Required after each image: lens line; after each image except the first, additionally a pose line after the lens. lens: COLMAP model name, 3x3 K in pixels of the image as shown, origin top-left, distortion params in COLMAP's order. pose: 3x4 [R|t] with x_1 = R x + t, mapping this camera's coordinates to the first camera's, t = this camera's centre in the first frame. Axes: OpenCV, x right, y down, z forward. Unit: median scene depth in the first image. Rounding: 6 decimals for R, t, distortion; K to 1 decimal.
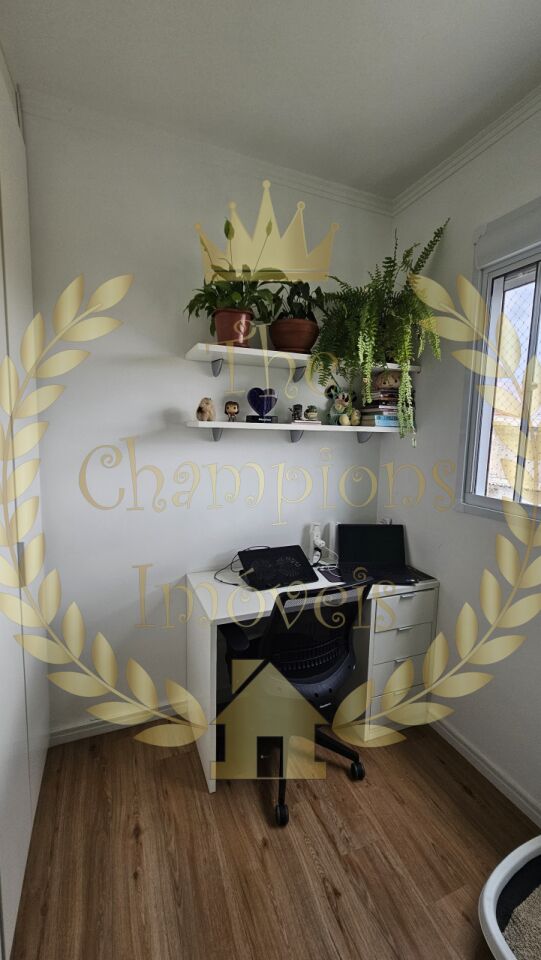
lens RADIAL K [[393.0, 0, 273.8], [0, 393.0, 475.4], [0, 0, 1]] dist [0.001646, 0.000894]
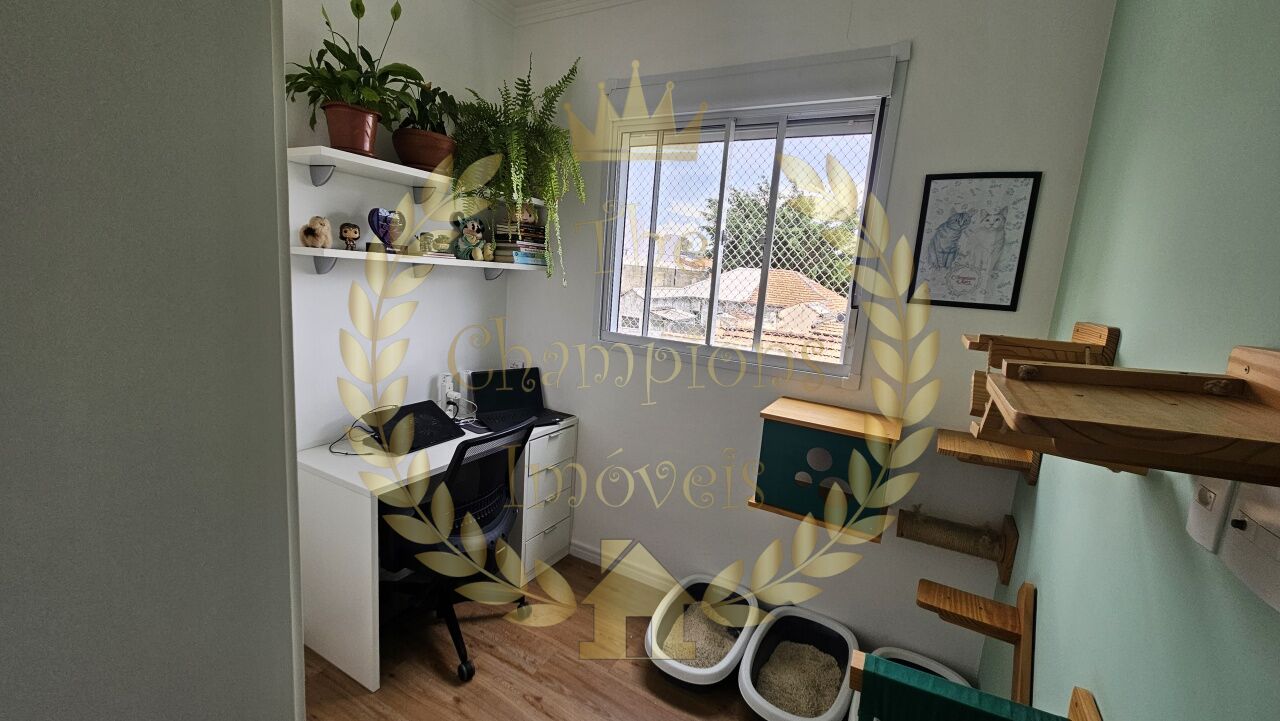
lens RADIAL K [[523.9, 0, 636.5], [0, 523.9, 361.3], [0, 0, 1]] dist [0.001646, 0.000894]
pose [[0.782561, -0.071519, 0.618452, -0.313847], [0.021057, 0.995852, 0.088517, 0.003321], [-0.622217, -0.056247, 0.780821, -0.172589]]
